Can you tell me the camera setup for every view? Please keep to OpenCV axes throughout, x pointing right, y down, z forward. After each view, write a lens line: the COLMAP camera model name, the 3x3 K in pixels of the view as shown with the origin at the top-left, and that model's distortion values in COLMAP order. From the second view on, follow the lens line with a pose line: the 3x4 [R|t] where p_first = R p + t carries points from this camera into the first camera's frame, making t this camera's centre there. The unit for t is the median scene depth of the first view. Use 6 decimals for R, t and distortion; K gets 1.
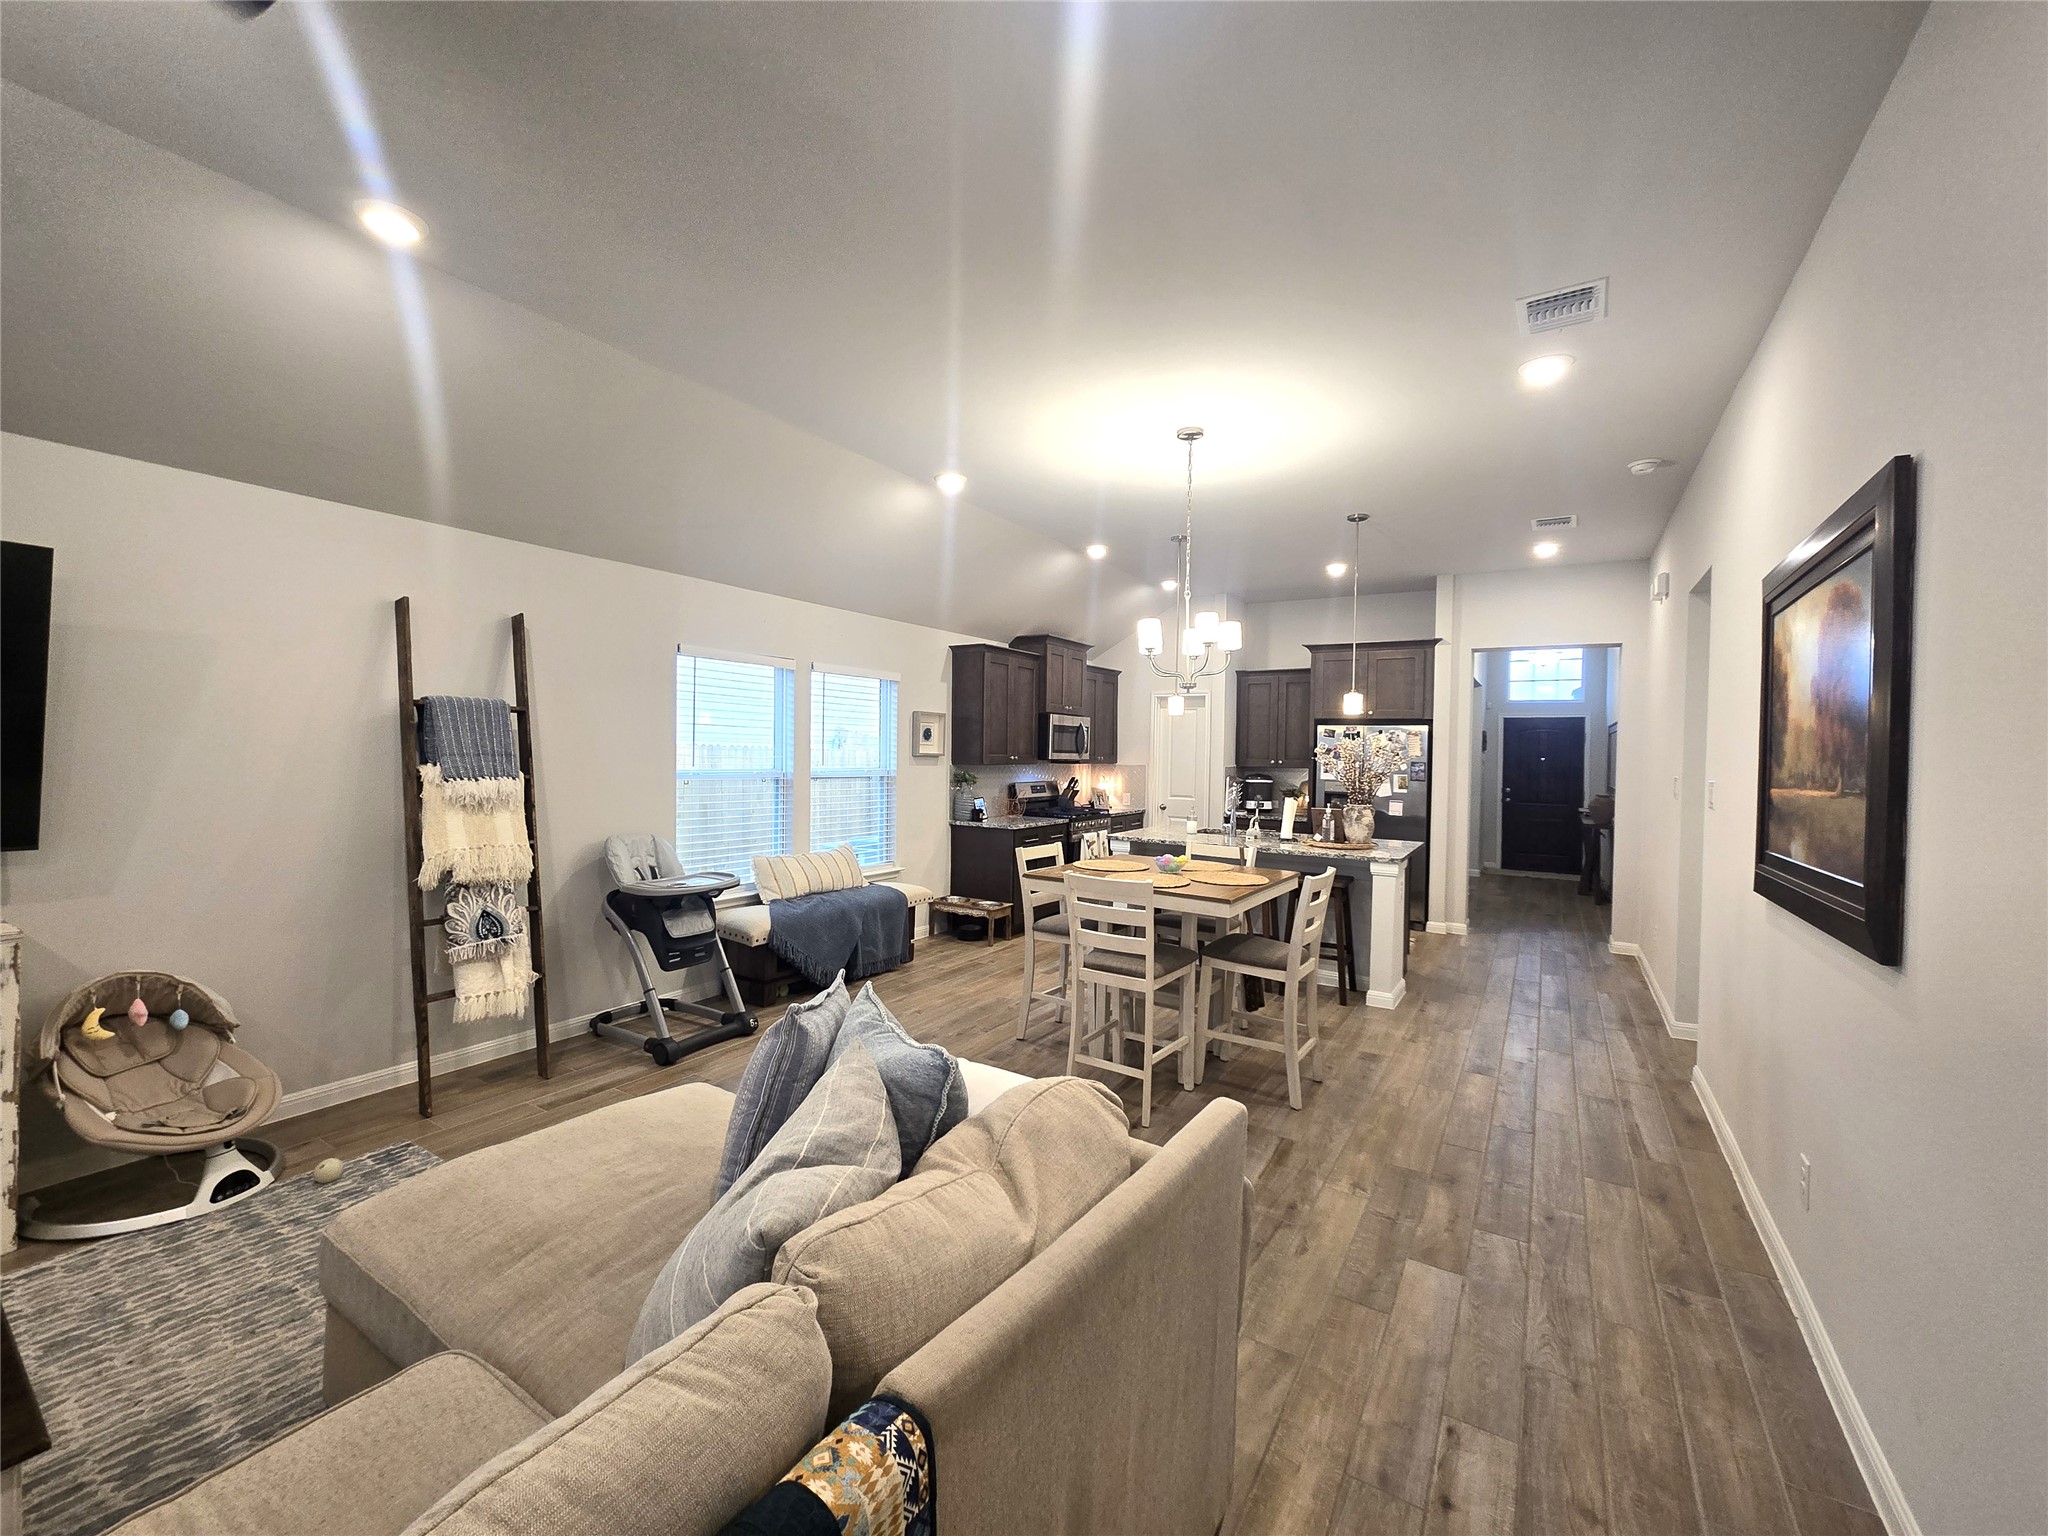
lens RADIAL K [[842.2, 0, 1020.4], [0, 842.2, 759.6], [0, 0, 1]] dist [0.000456, 0.000330]
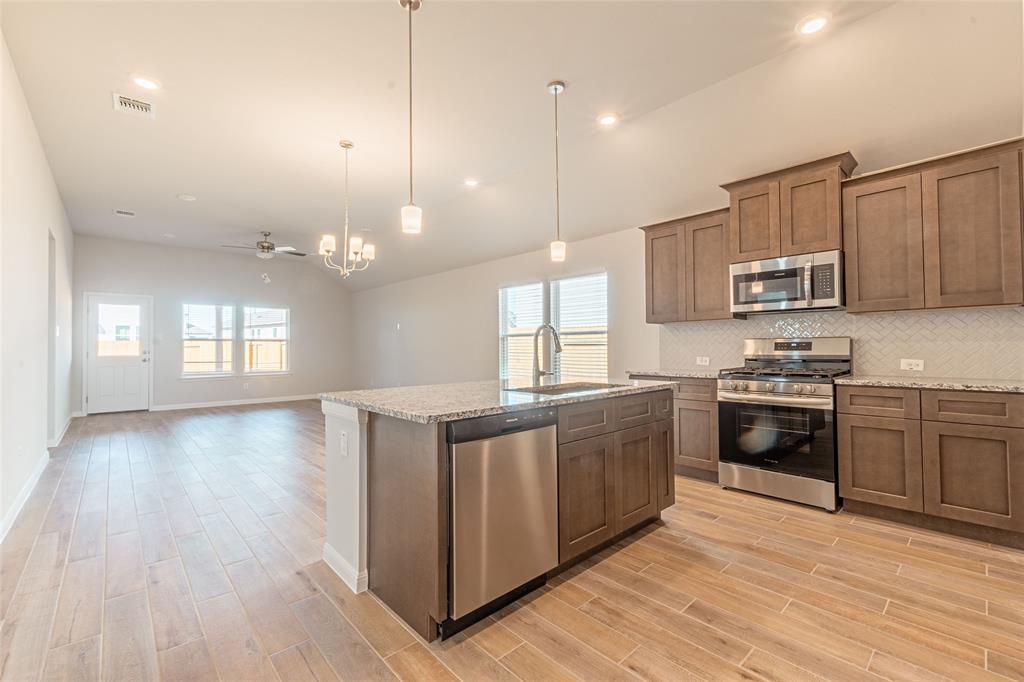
lens RADIAL K [[443.9, 0, 512.0], [0, 443.9, 341.0], [0, 0, 1]] dist [-0.000832, 0.000234]
pose [[-0.274483, -0.032772, -0.961033, 0.584953], [-0.007195, 0.999461, -0.032028, 0.050208], [0.961565, -0.001876, -0.274571, 0.906057]]
